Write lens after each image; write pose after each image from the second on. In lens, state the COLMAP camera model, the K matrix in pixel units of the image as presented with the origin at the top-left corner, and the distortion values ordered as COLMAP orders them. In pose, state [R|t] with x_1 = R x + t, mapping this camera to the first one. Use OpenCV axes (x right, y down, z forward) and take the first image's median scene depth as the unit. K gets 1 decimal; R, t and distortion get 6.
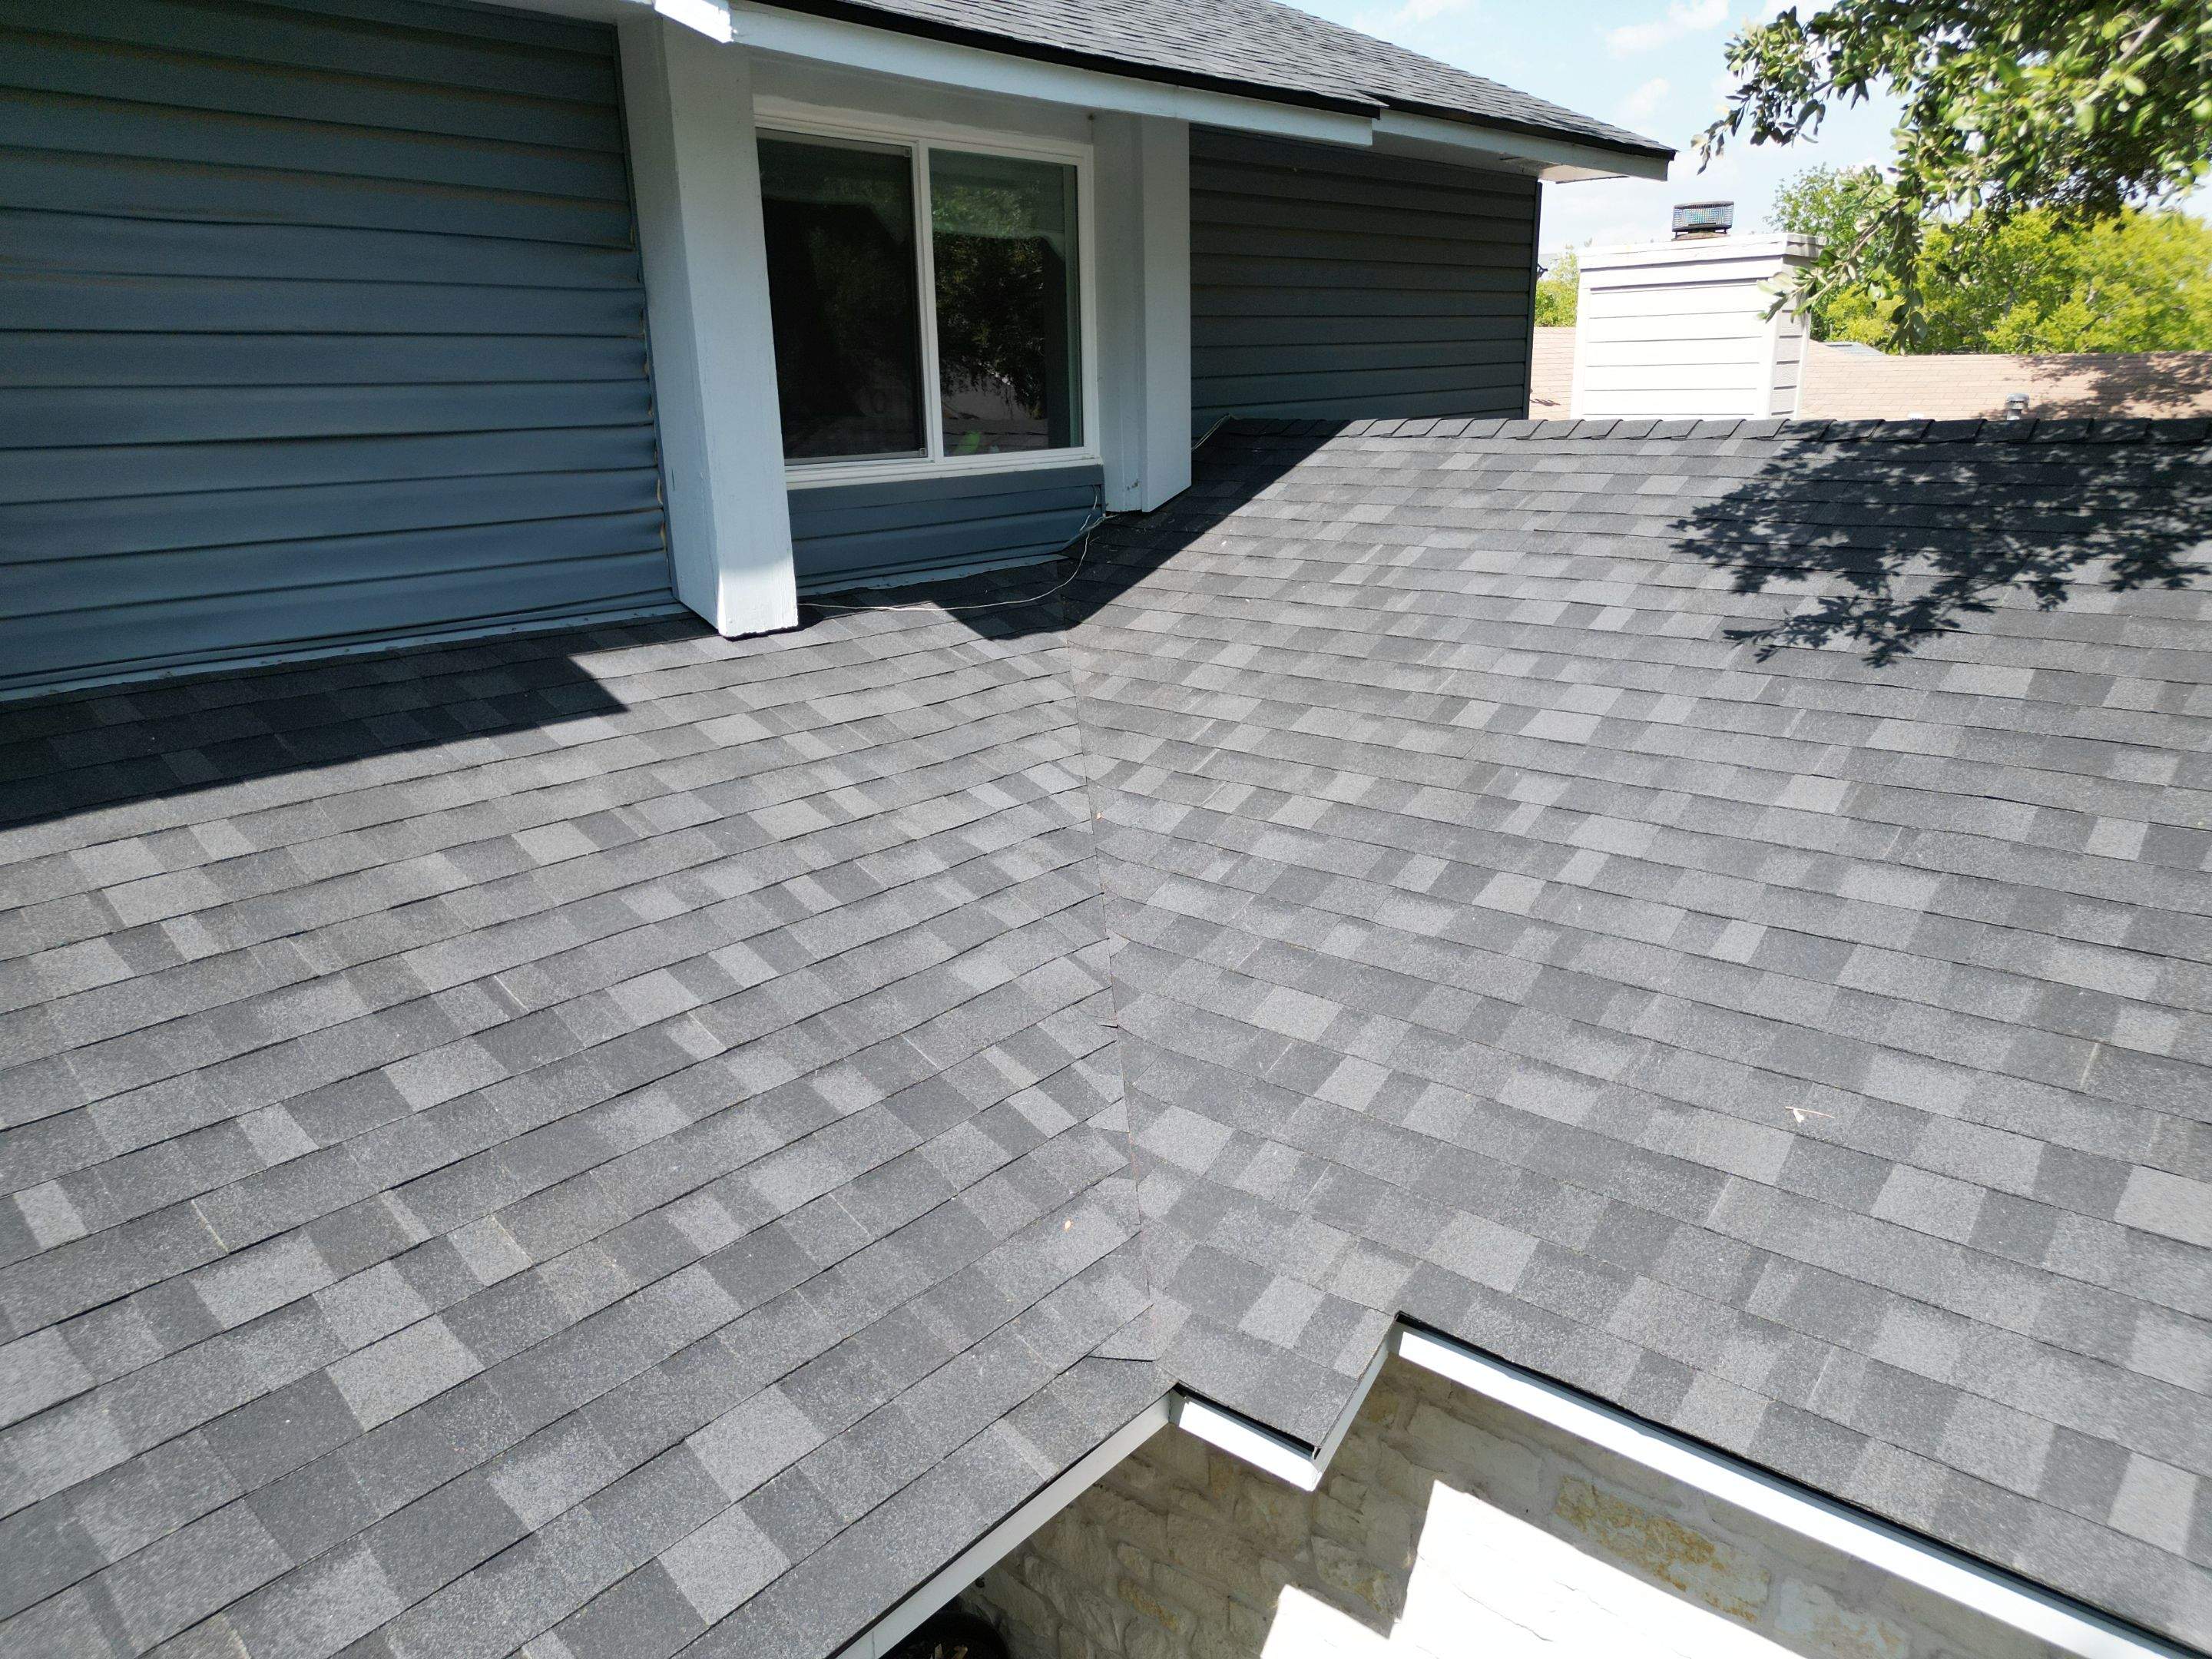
lens RADIAL K [[1550.0, 0, 1101.7], [0, 1550.0, 829.1], [0, 0, 1]] dist [0.069933, -0.067750]
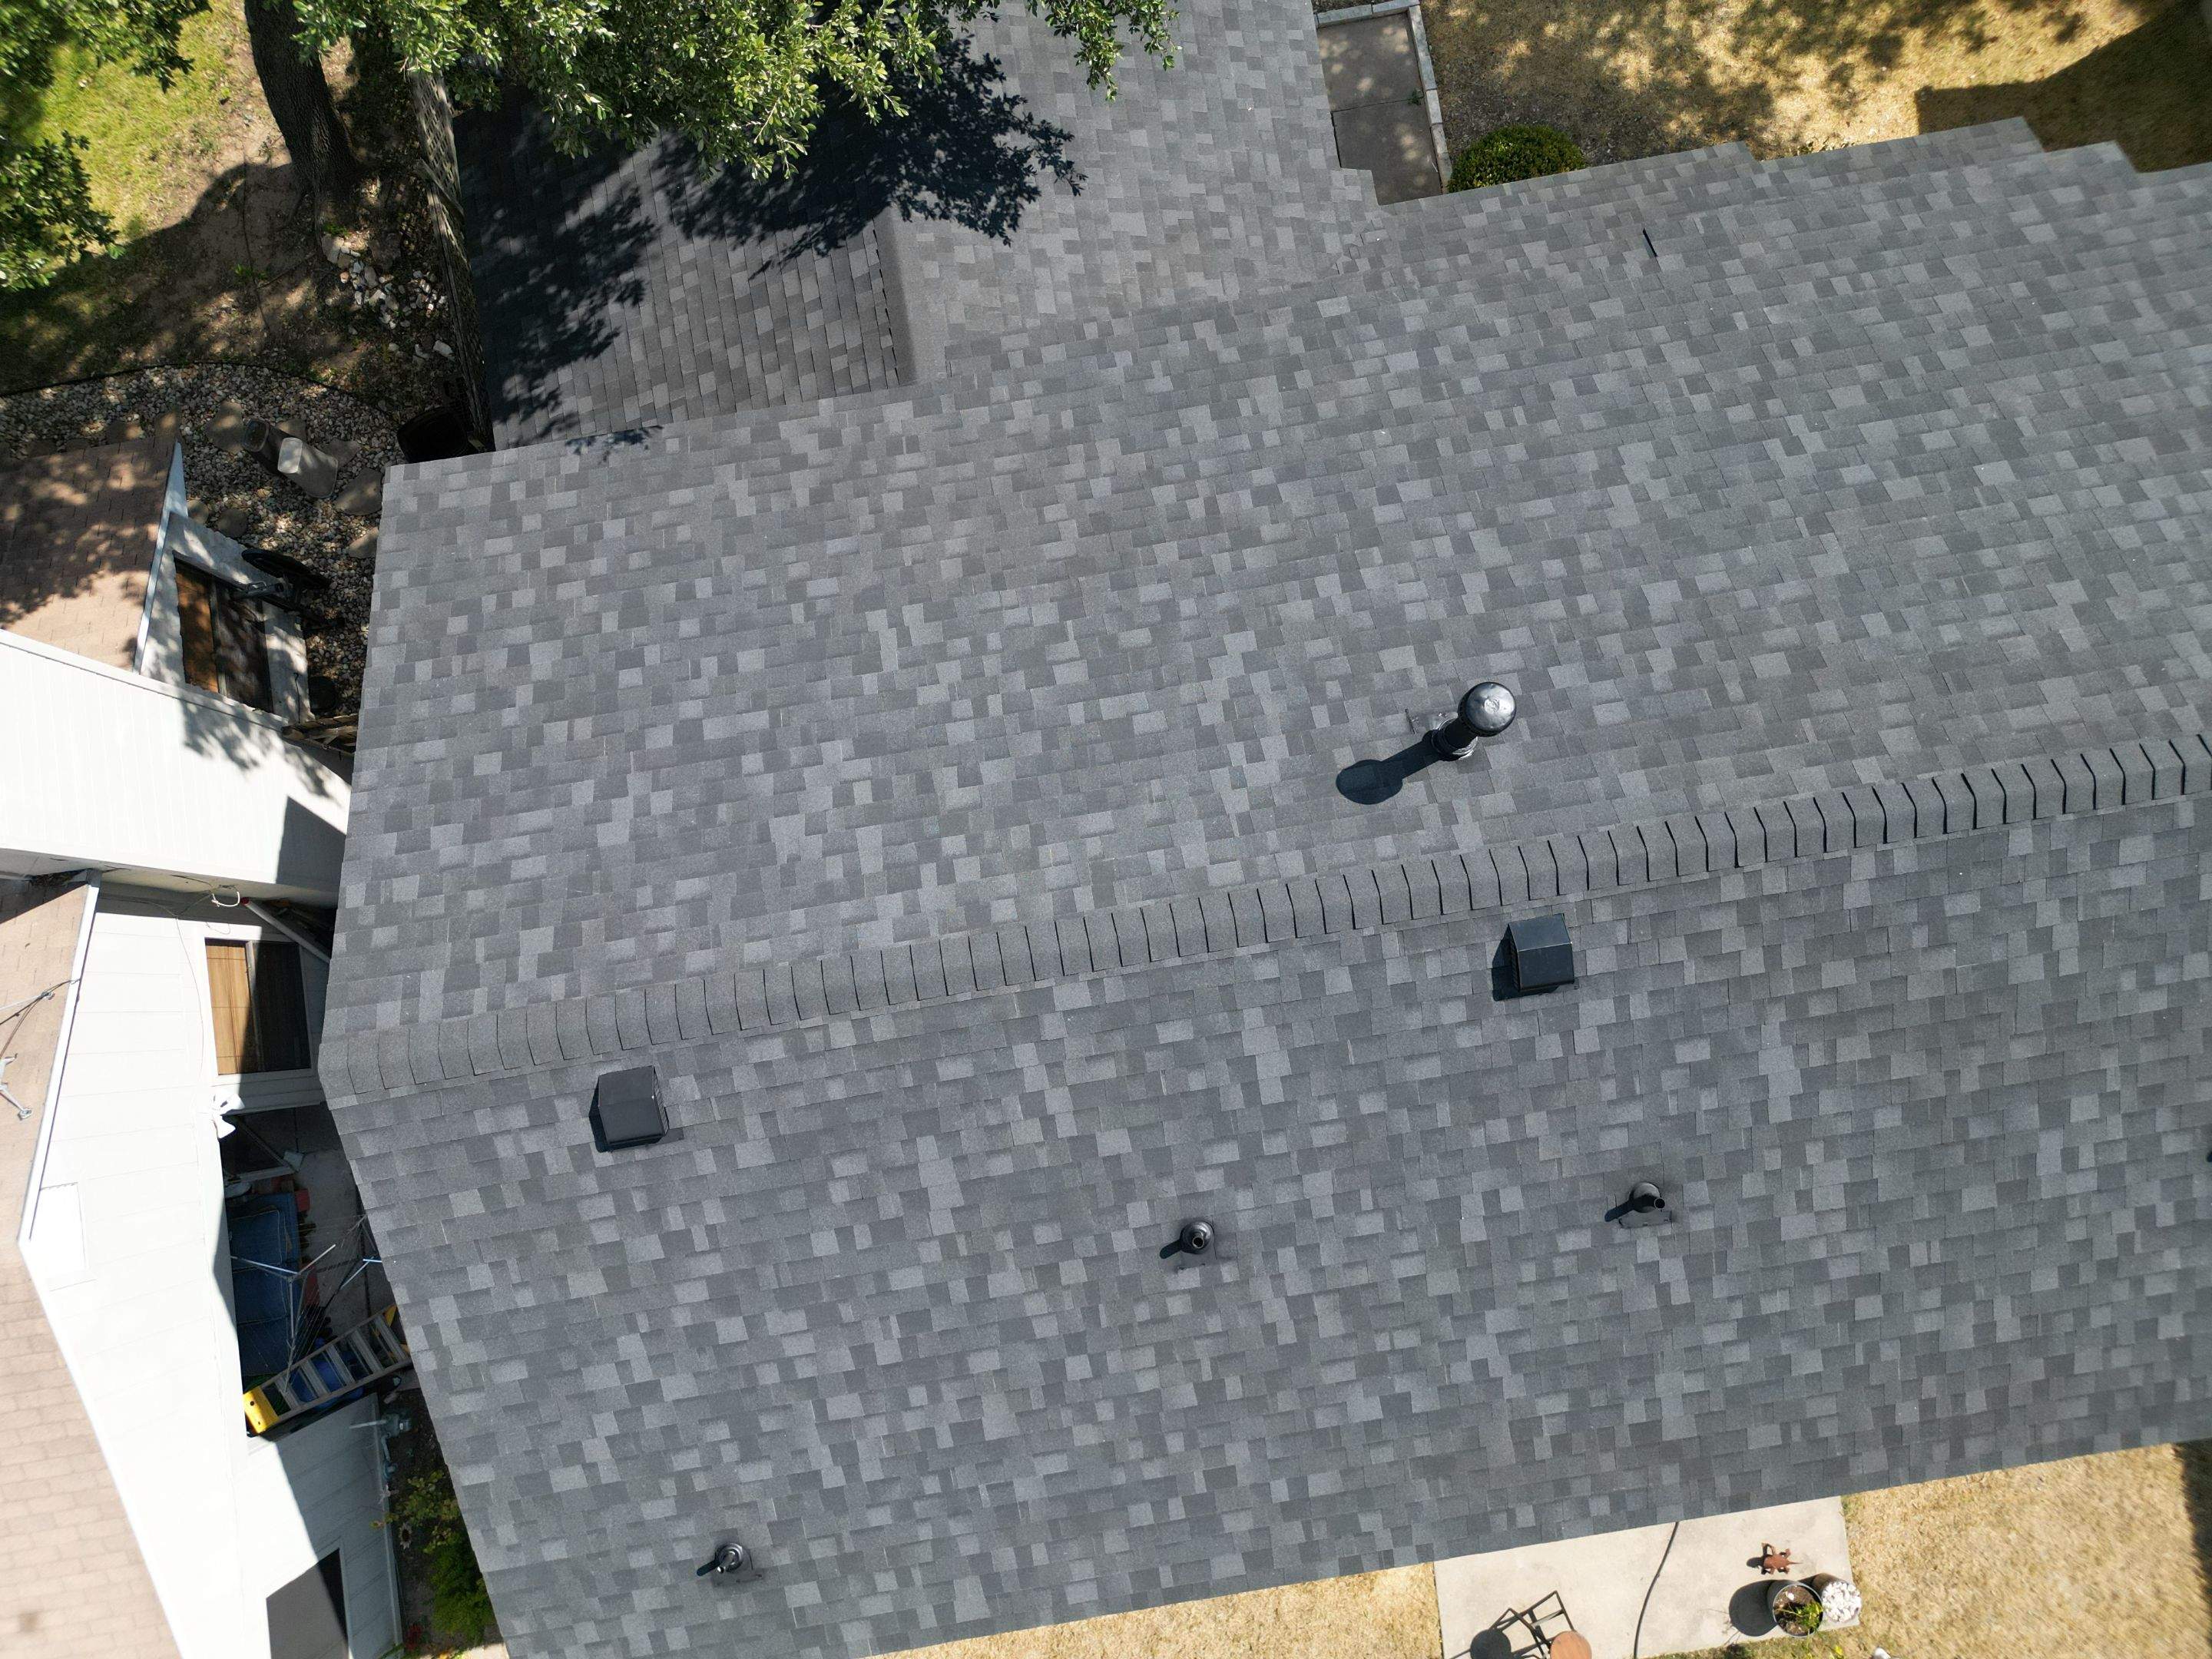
lens RADIAL K [[1550.0, 0, 1102.3], [0, 1550.0, 829.7], [0, 0, 1]] dist [0.069933, -0.067750]
pose [[-0.765565, -0.634768, 0.104781, -0.500557], [0.213817, -0.097428, 0.972003, -2.292850], [-0.606788, 0.766536, 0.210312, 1.014806]]
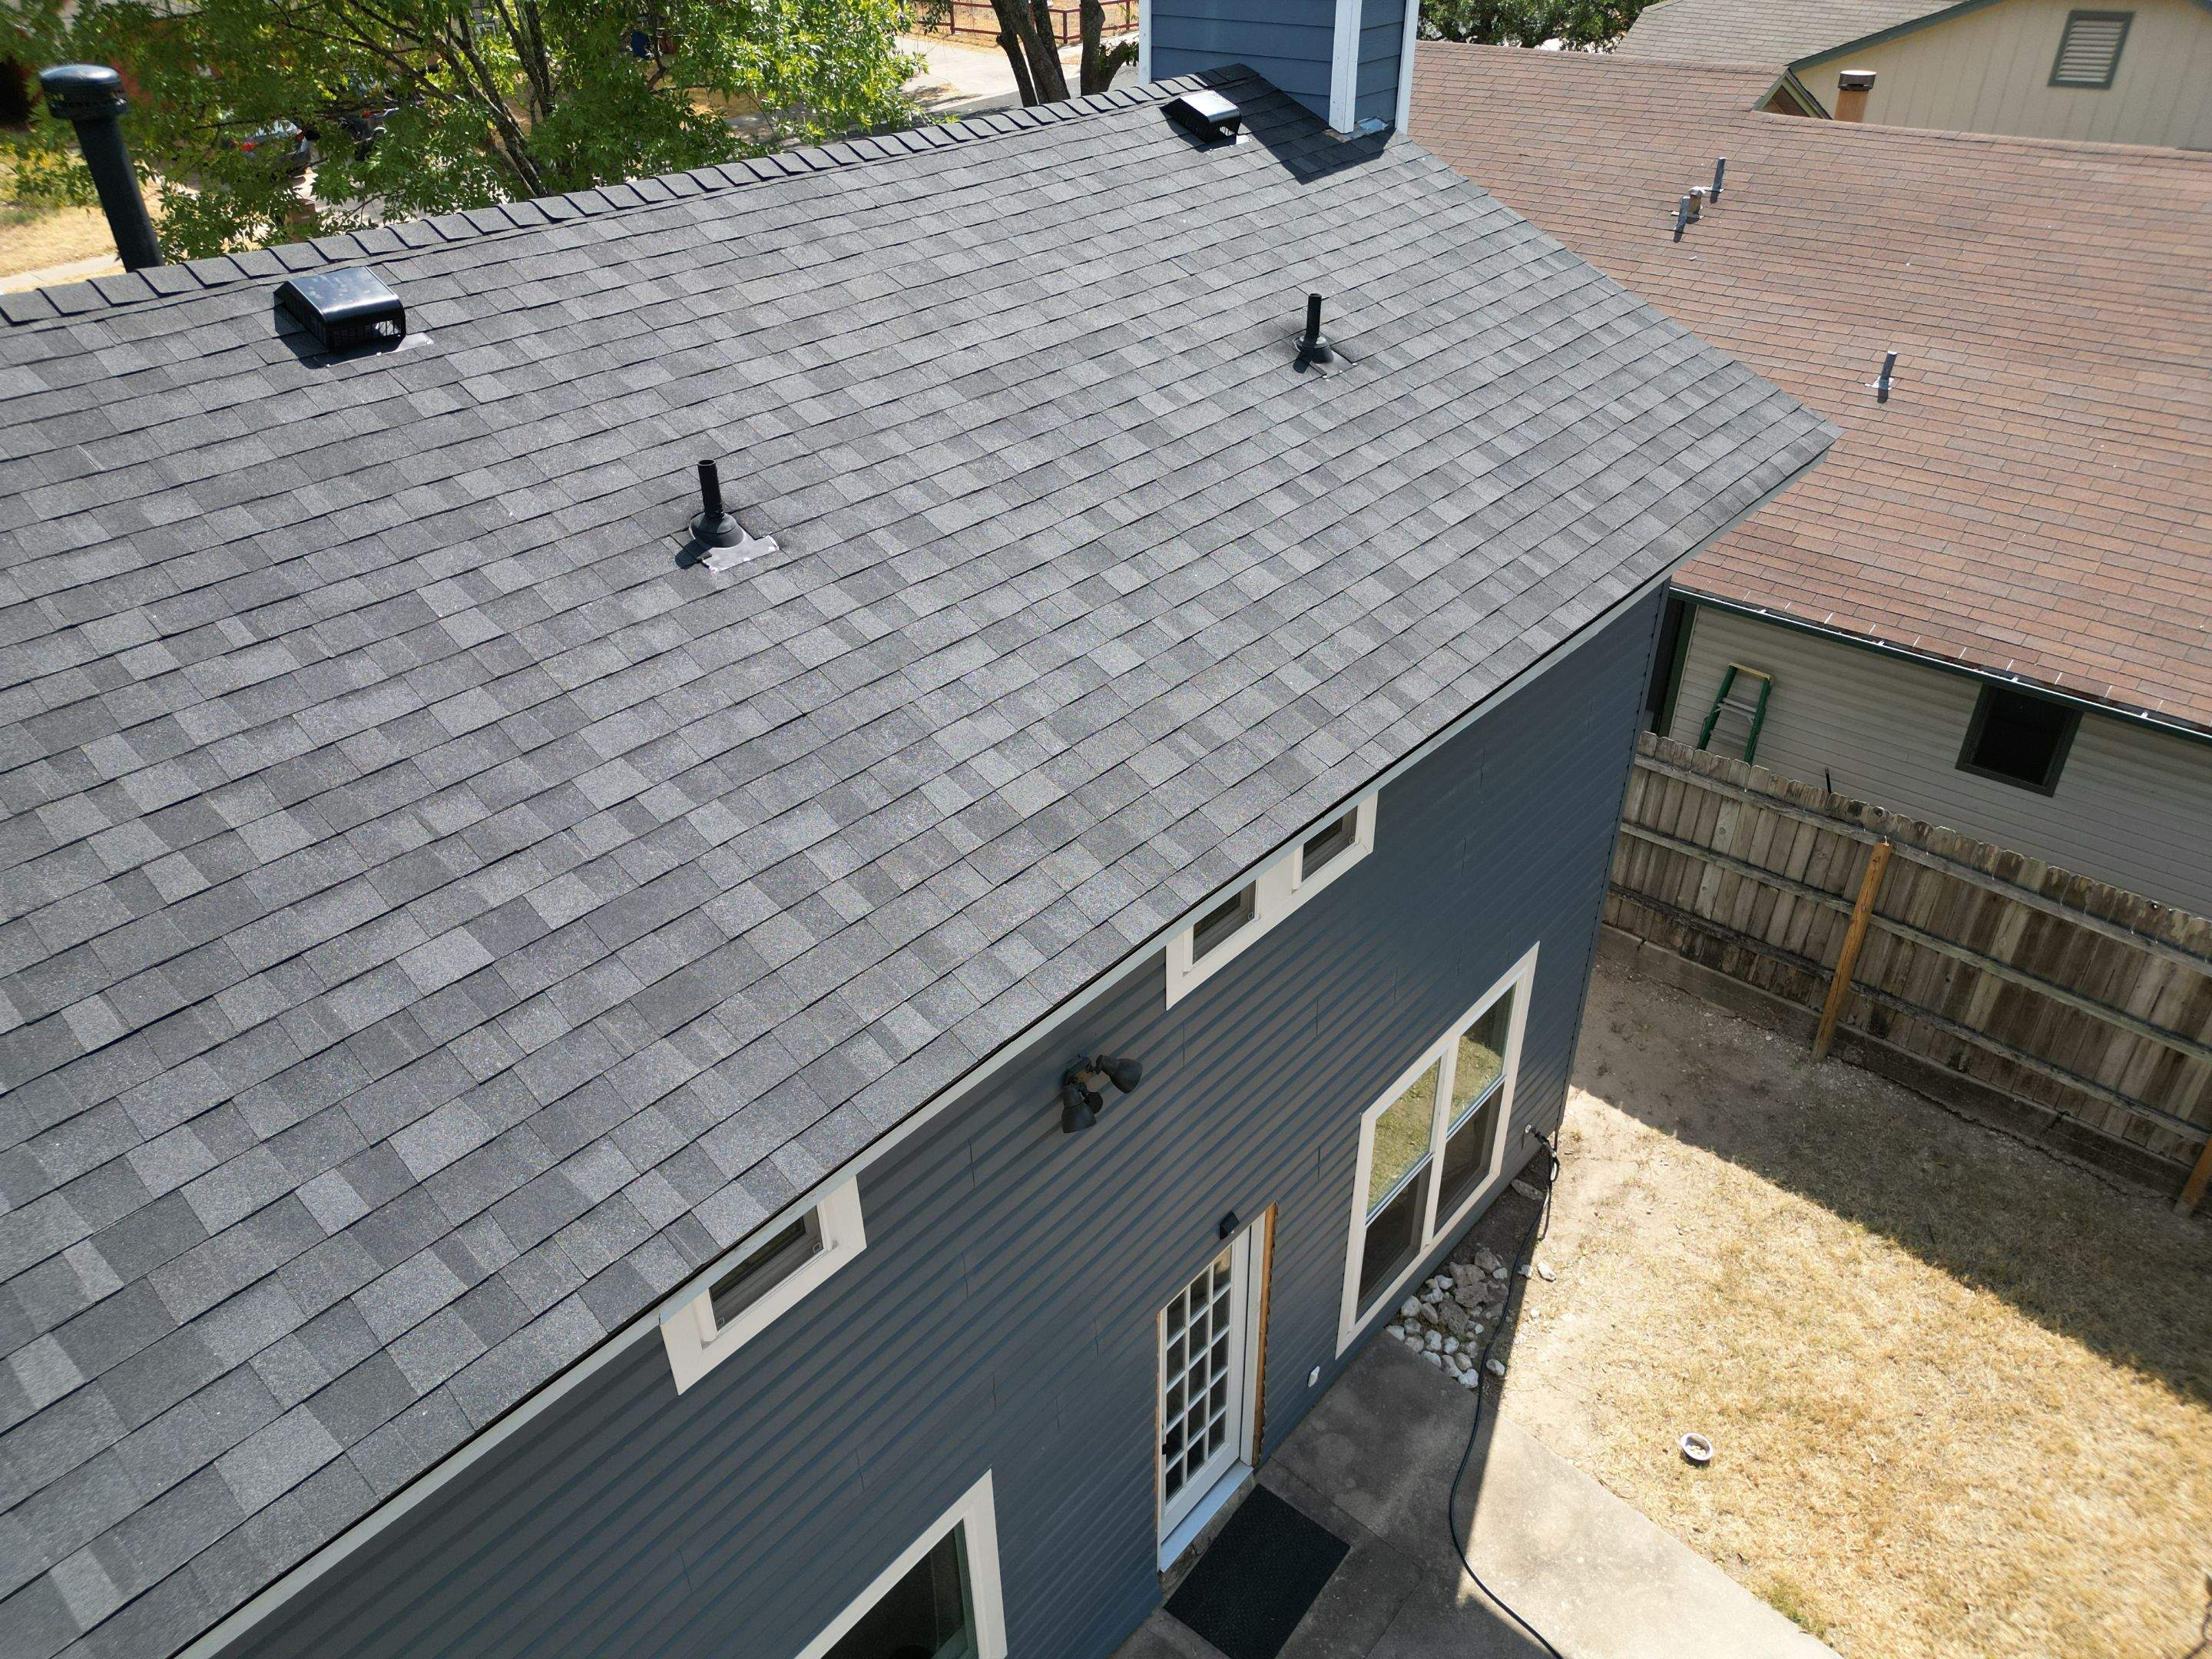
lens RADIAL K [[1550.0, 0, 1100.5], [0, 1550.0, 832.0], [0, 0, 1]] dist [0.069933, -0.067750]
pose [[-0.999357, 0.023187, 0.027358, -1.241137], [0.035862, 0.648893, 0.760034, -1.325688], [-0.000130, 0.760526, -0.649307, 2.071795]]
